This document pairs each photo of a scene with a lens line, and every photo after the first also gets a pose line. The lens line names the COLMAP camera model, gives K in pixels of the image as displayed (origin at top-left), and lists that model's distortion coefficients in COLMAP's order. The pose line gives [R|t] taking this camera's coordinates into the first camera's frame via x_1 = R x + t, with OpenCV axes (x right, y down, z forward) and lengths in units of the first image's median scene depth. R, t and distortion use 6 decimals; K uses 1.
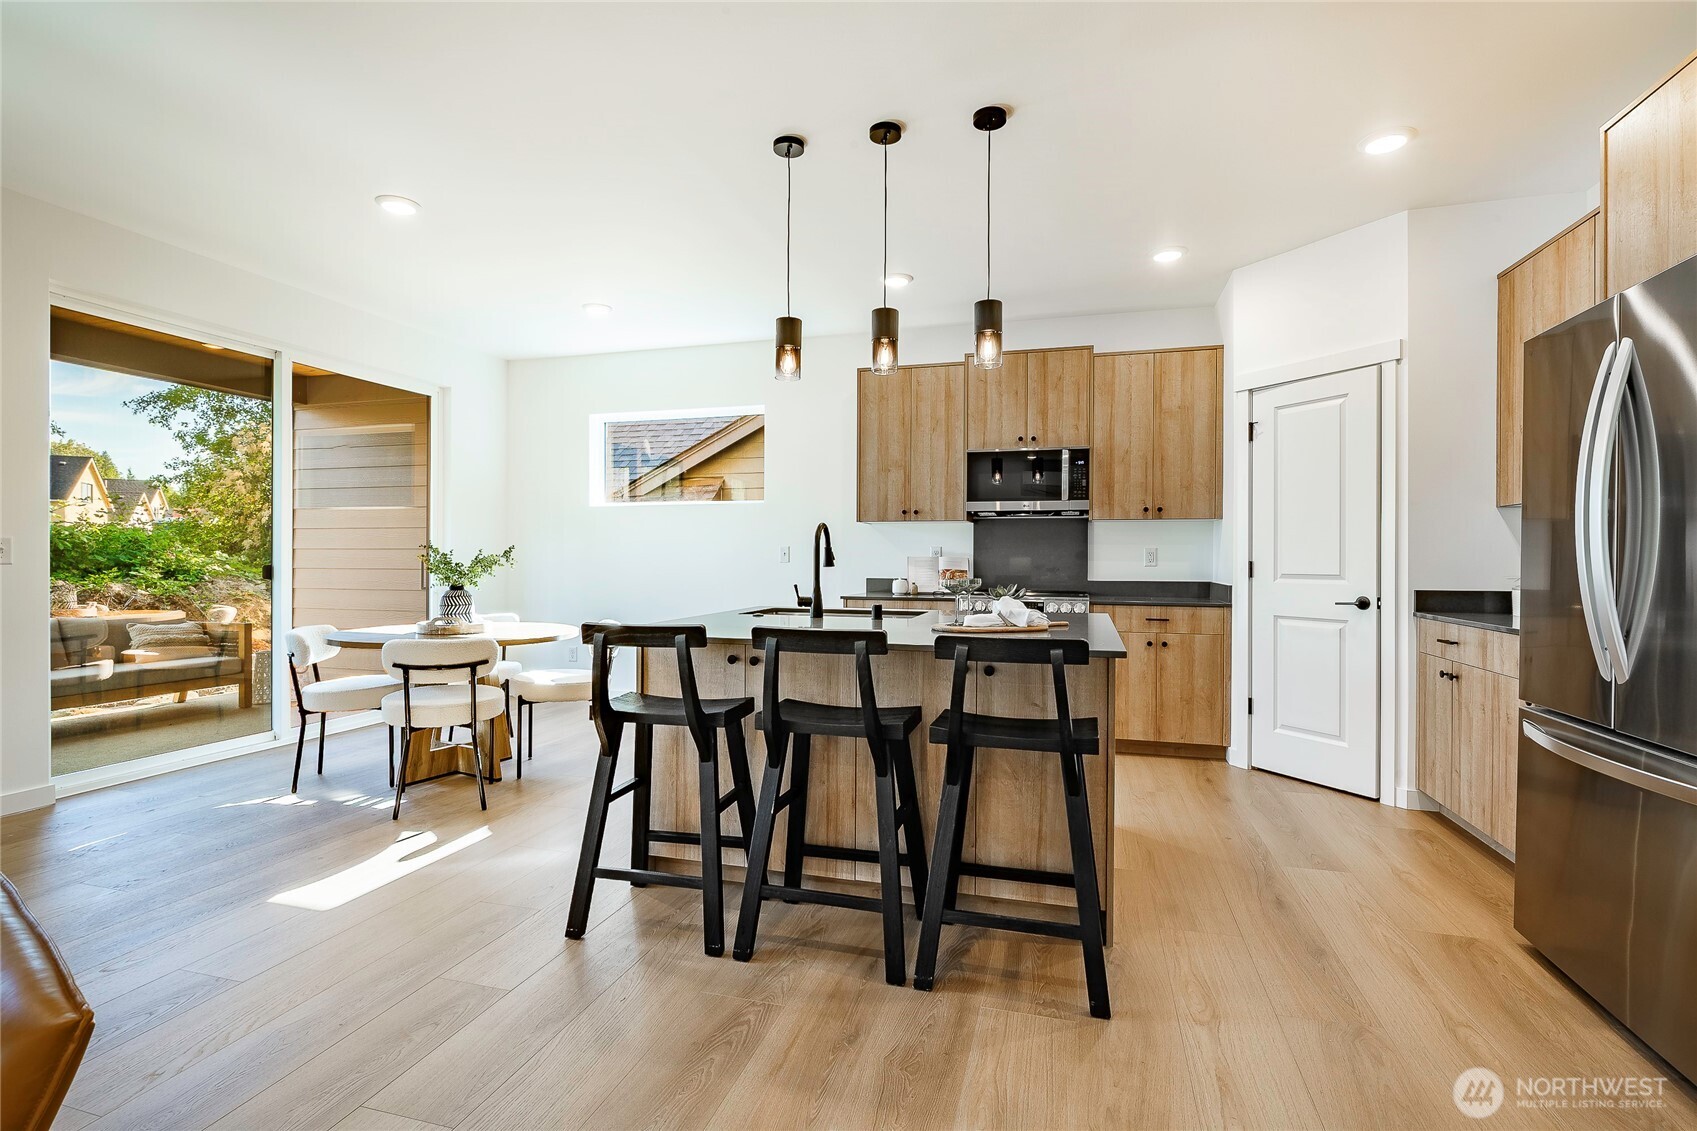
lens RADIAL K [[790.4, 0, 848.5], [0, 790.4, 565.5], [0, 0, 1]] dist [-0.000154, -0.000049]
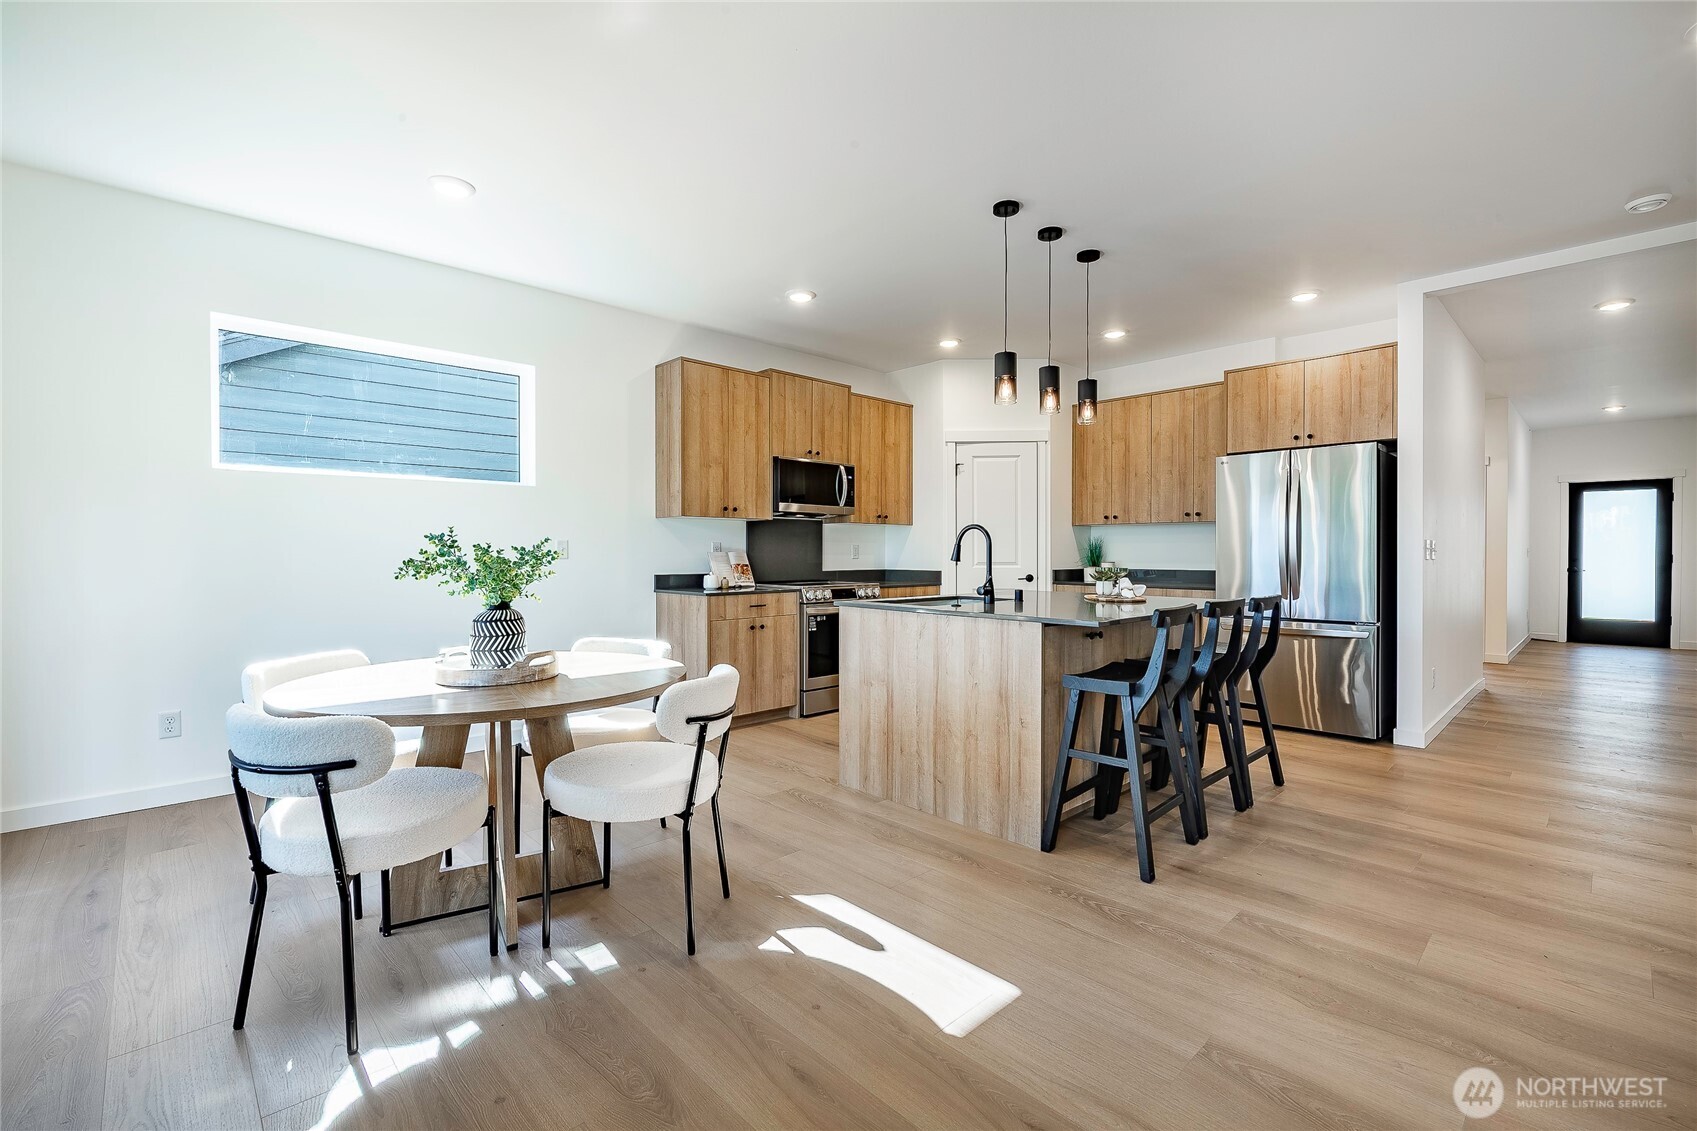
lens RADIAL K [[742.0, 0, 848.5], [0, 742.0, 565.5], [0, 0, 1]] dist [-0.002050, -0.000168]
pose [[0.502312, -0.019094, 0.864476, -0.732089], [0.010336, 0.999817, 0.016077, -0.008261], [-0.864625, 0.000859, 0.502417, 0.403606]]
